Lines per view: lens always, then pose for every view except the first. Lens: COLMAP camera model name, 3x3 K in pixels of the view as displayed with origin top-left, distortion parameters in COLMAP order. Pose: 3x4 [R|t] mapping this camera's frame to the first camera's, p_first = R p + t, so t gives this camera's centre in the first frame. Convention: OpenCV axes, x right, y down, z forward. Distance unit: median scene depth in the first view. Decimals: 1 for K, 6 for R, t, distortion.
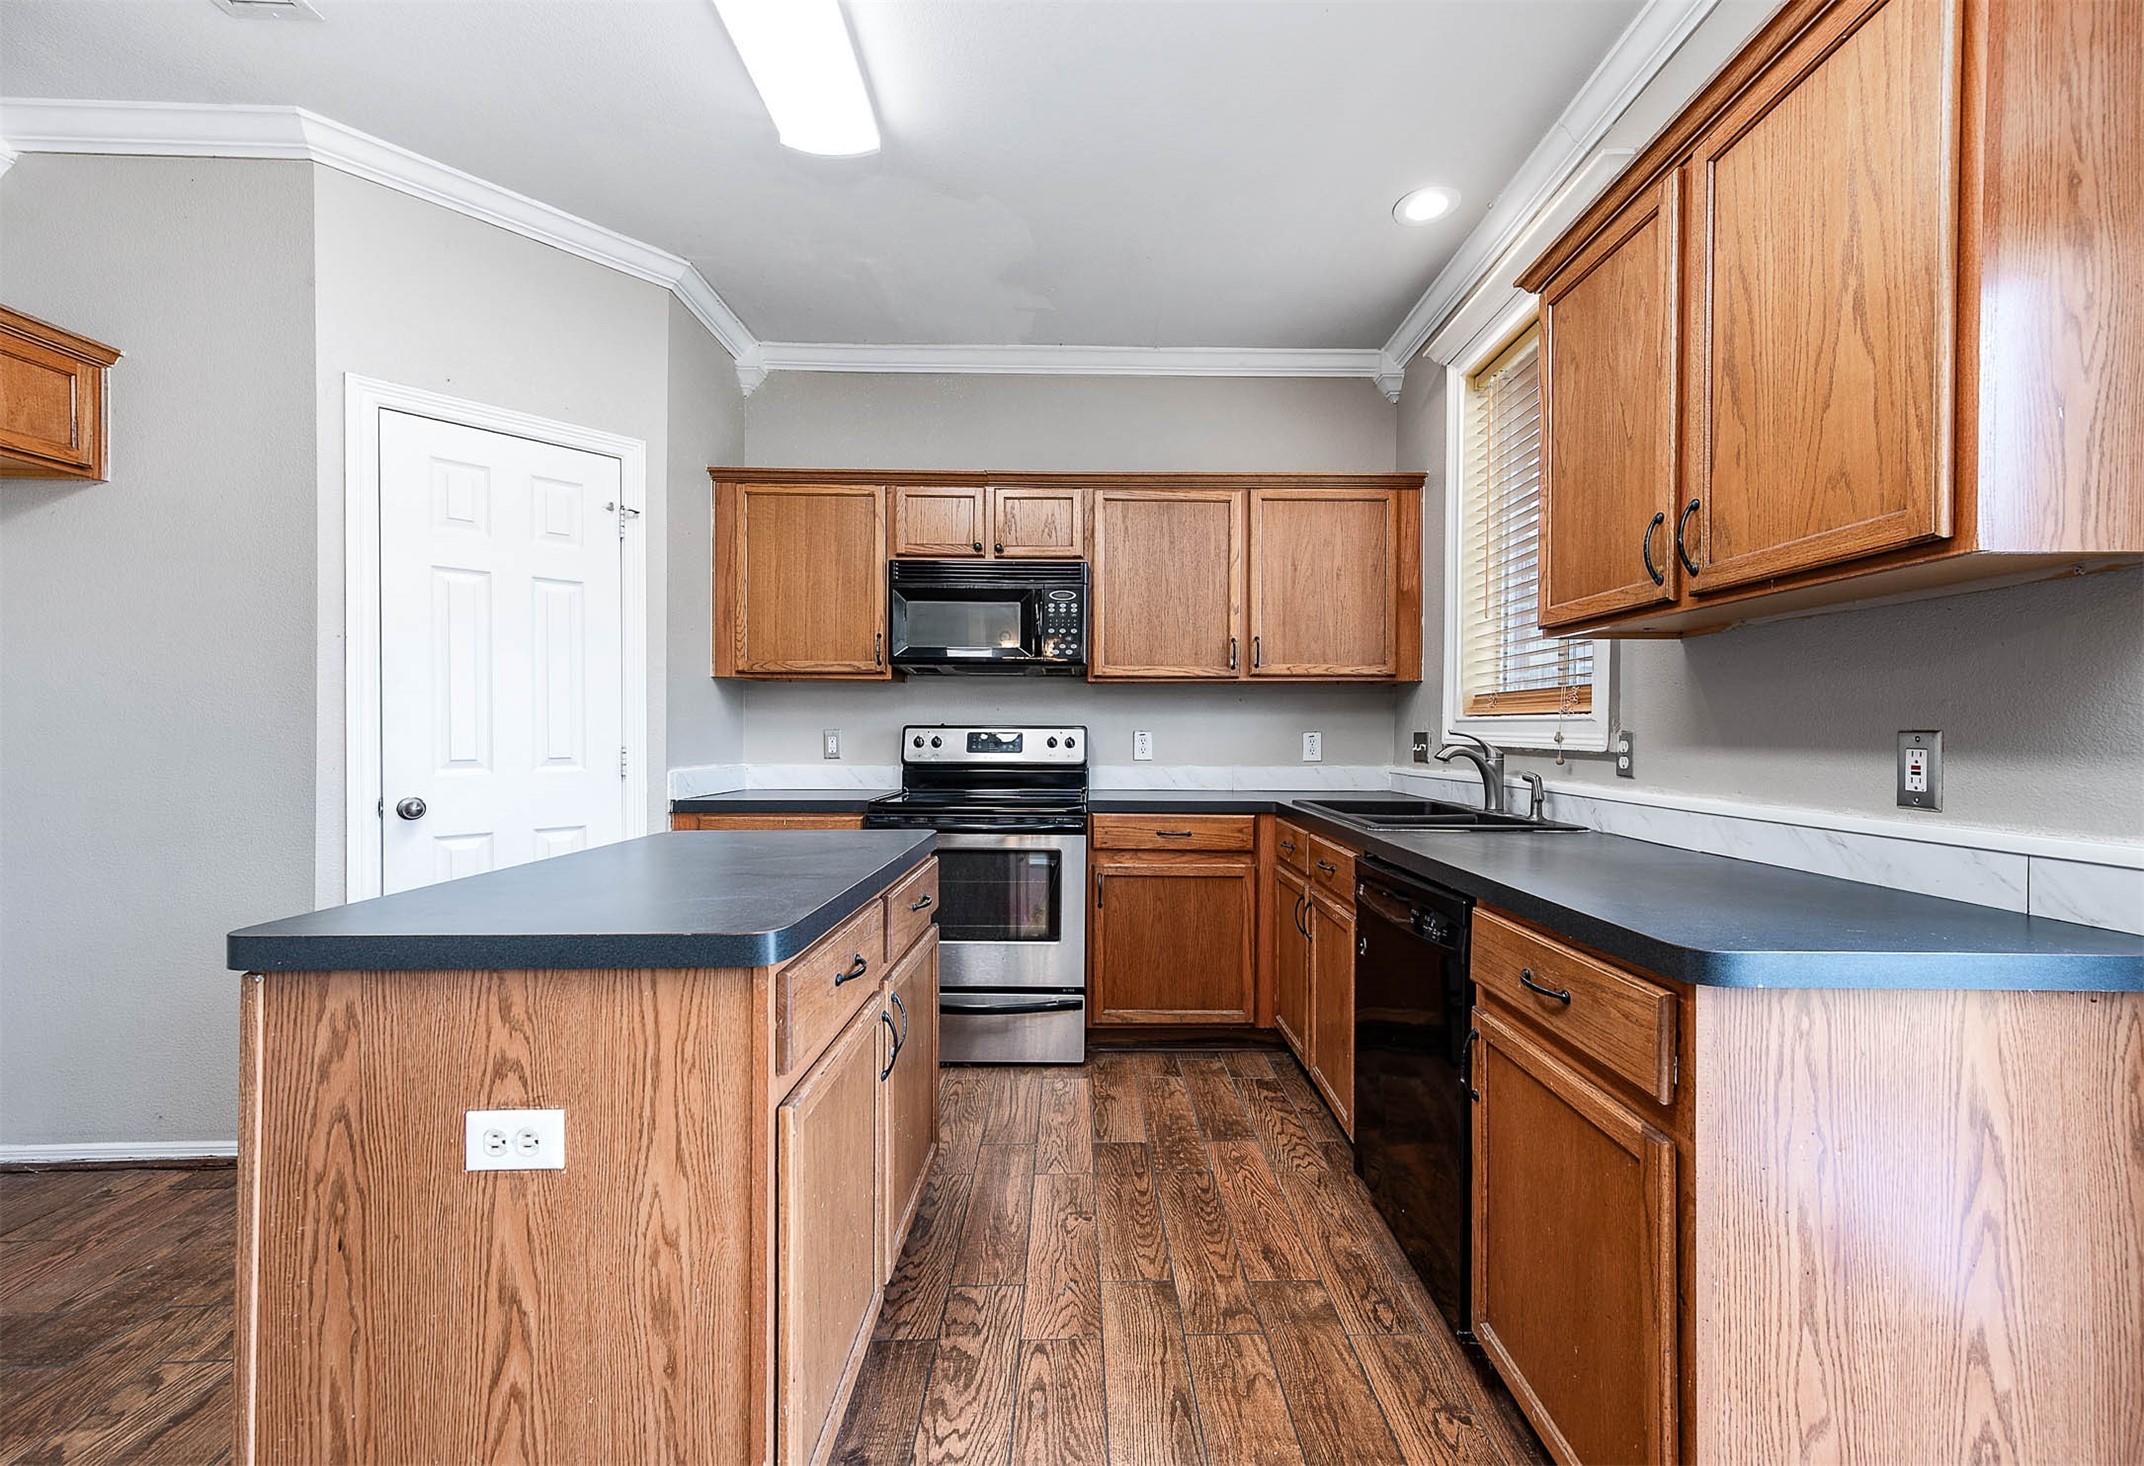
lens RADIAL K [[904.2, 0, 1074.9], [0, 904.2, 736.6], [0, 0, 1]] dist [0.010481, -0.000346]
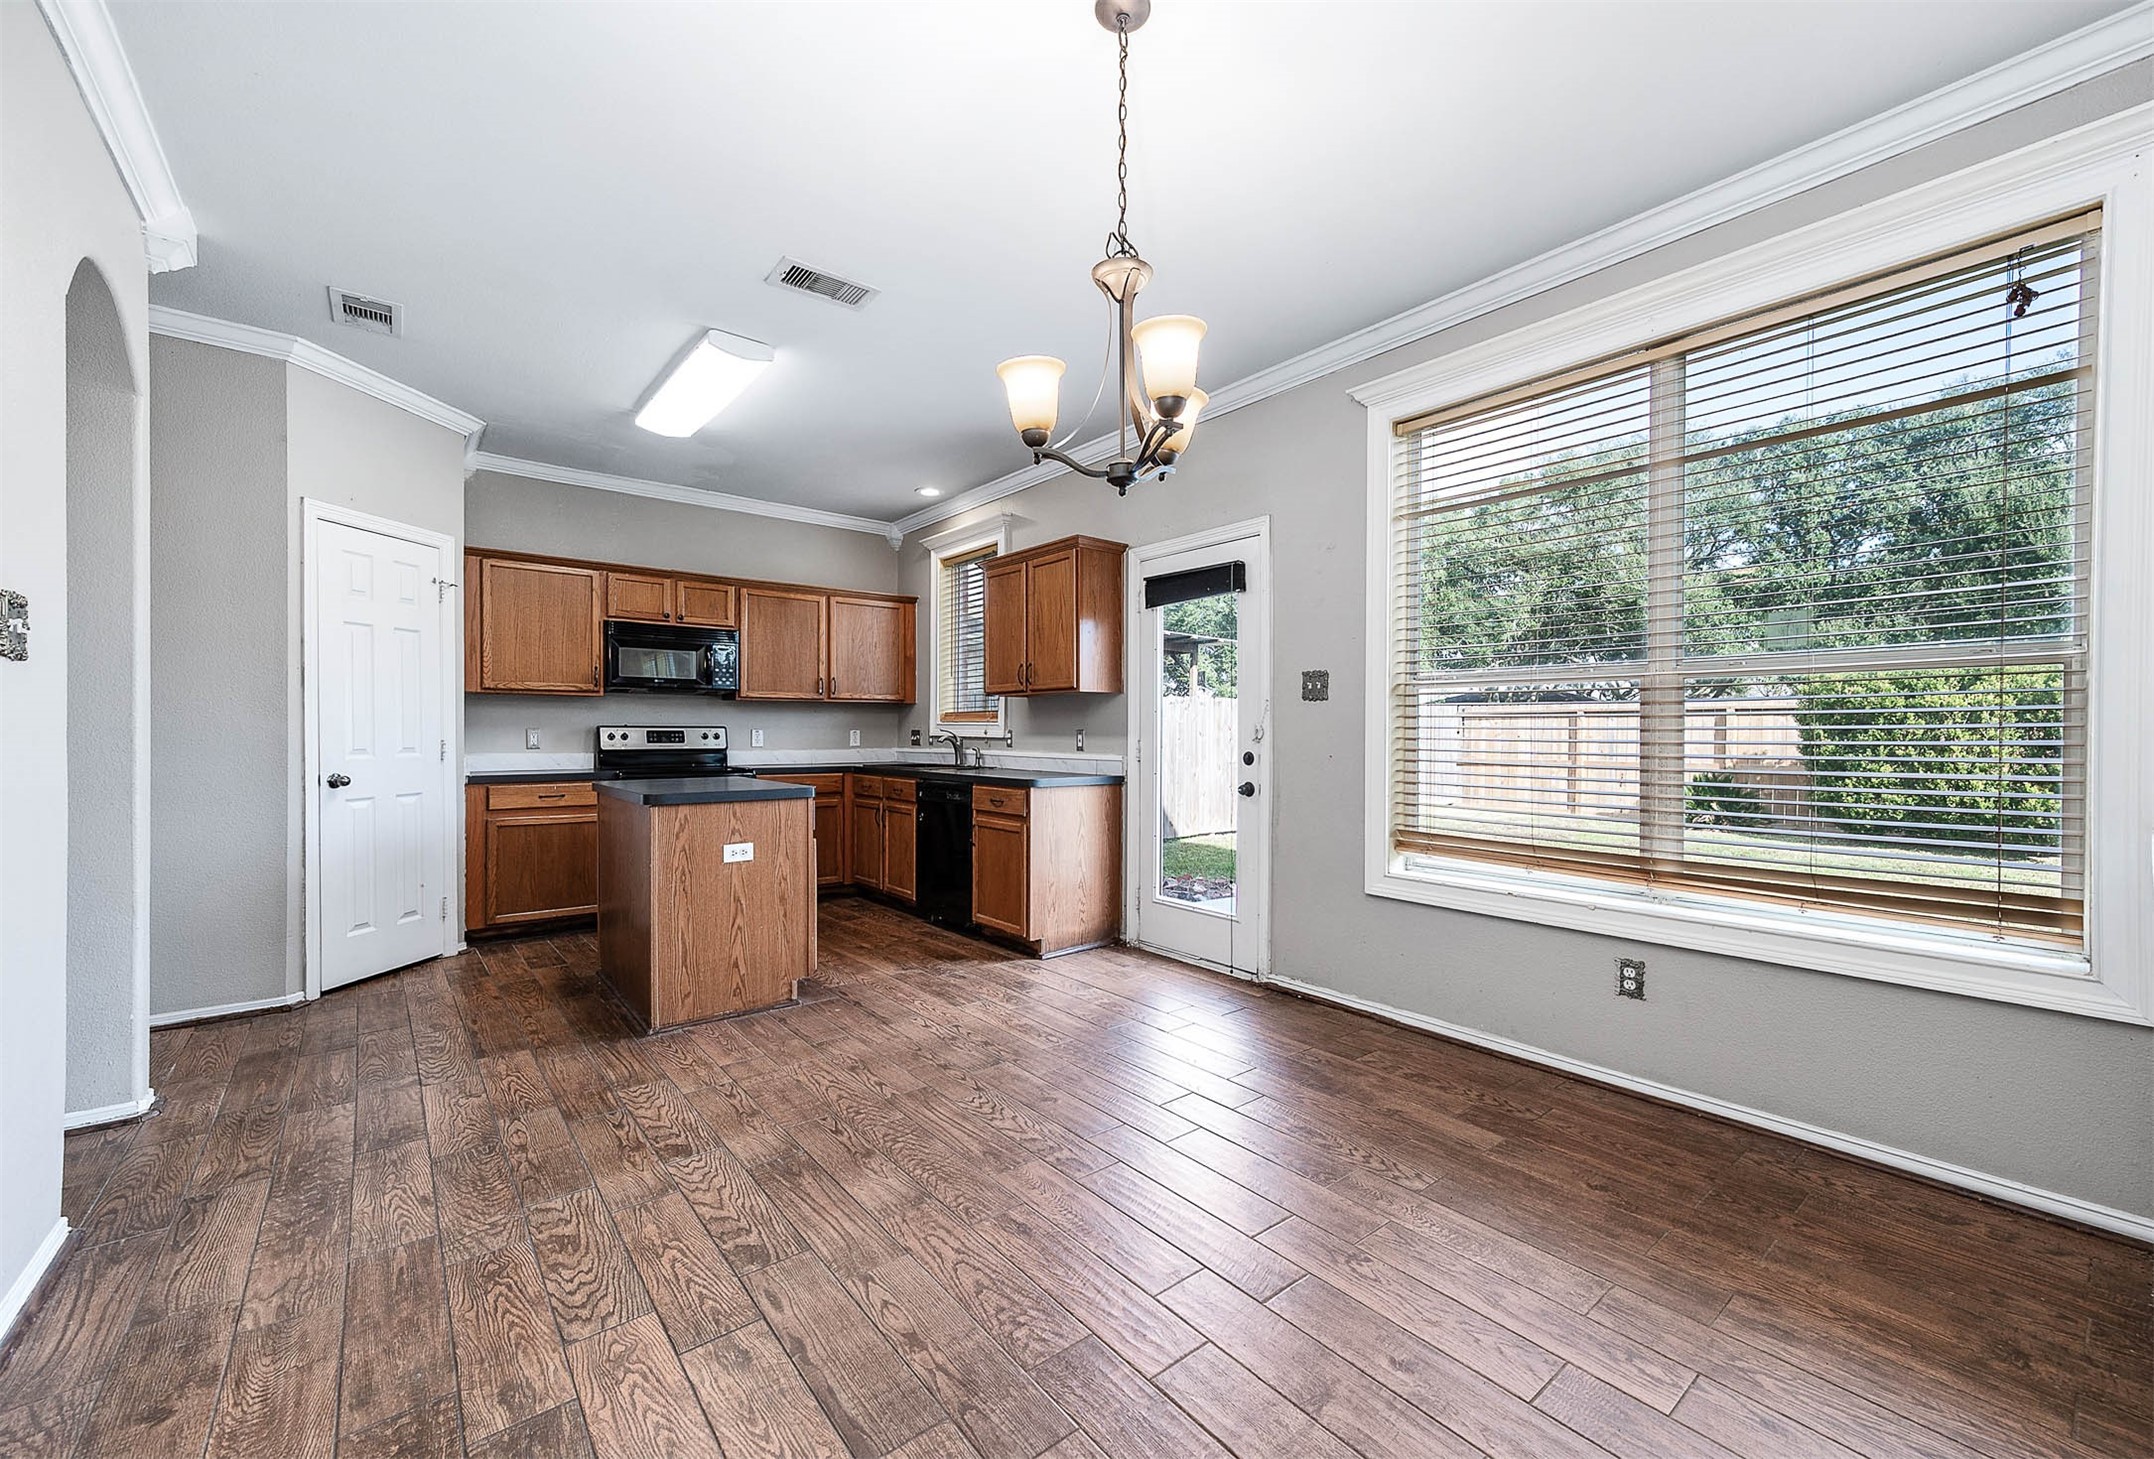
lens RADIAL K [[850.7, 0, 1075.2], [0, 850.7, 720.7], [0, 0, 1]] dist [0.014955, 0.000539]
pose [[0.797415, 0.006350, 0.603398, -0.480826], [0.002131, 0.999909, -0.013339, 0.000489], [-0.603428, 0.011923, 0.797328, -0.712214]]
